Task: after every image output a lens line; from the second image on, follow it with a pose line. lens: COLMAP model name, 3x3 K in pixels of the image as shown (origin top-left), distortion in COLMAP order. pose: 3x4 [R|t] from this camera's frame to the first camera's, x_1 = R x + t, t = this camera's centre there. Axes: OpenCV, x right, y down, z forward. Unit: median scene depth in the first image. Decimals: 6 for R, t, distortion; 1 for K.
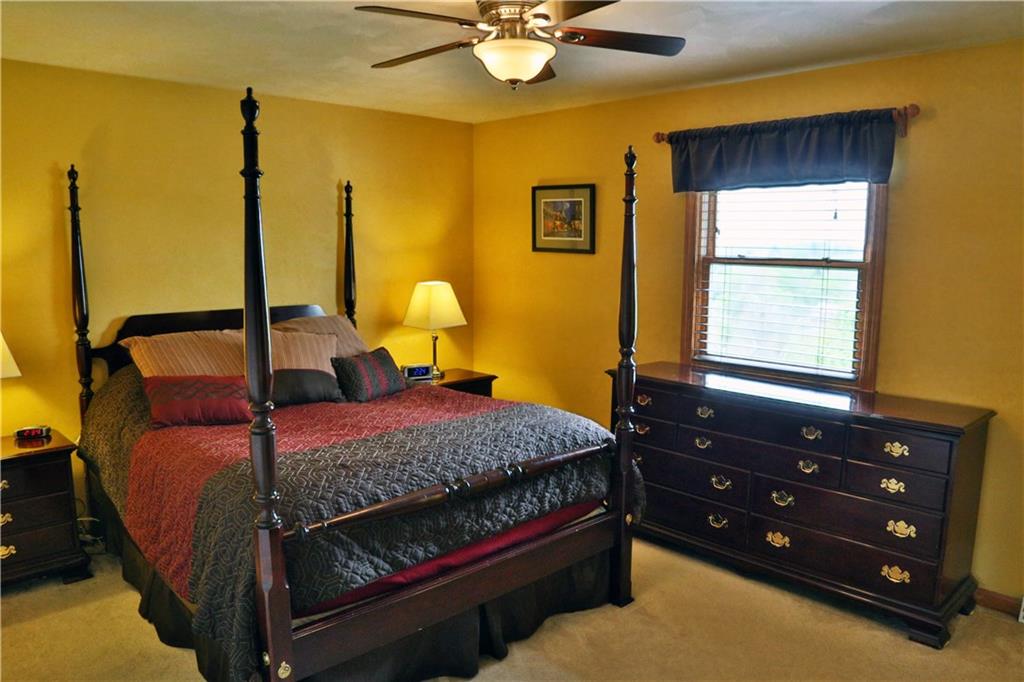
lens RADIAL K [[741.7, 0, 518.3], [0, 741.7, 344.6], [0, 0, 1]] dist [-0.111137, 0.047933]
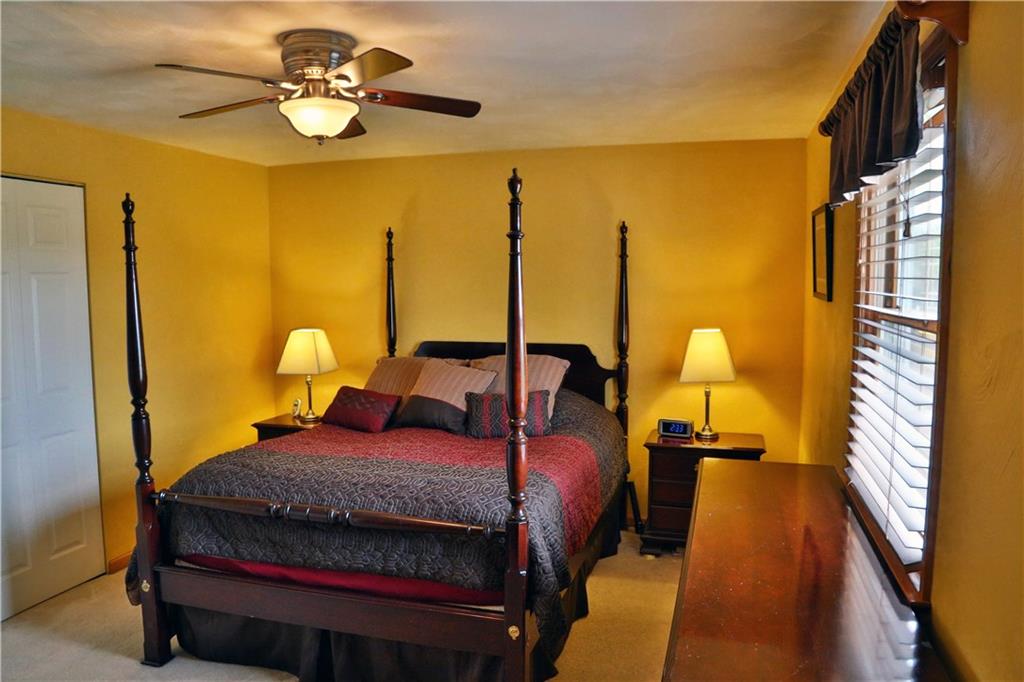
lens RADIAL K [[741.7, 0, 516.1], [0, 741.7, 344.5], [0, 0, 1]] dist [-0.111137, 0.047933]
pose [[0.491222, 0.067765, -0.868394, 0.738406], [-0.107779, 0.994036, 0.016603, -0.078750], [0.864340, 0.085439, 0.495597, 0.523637]]
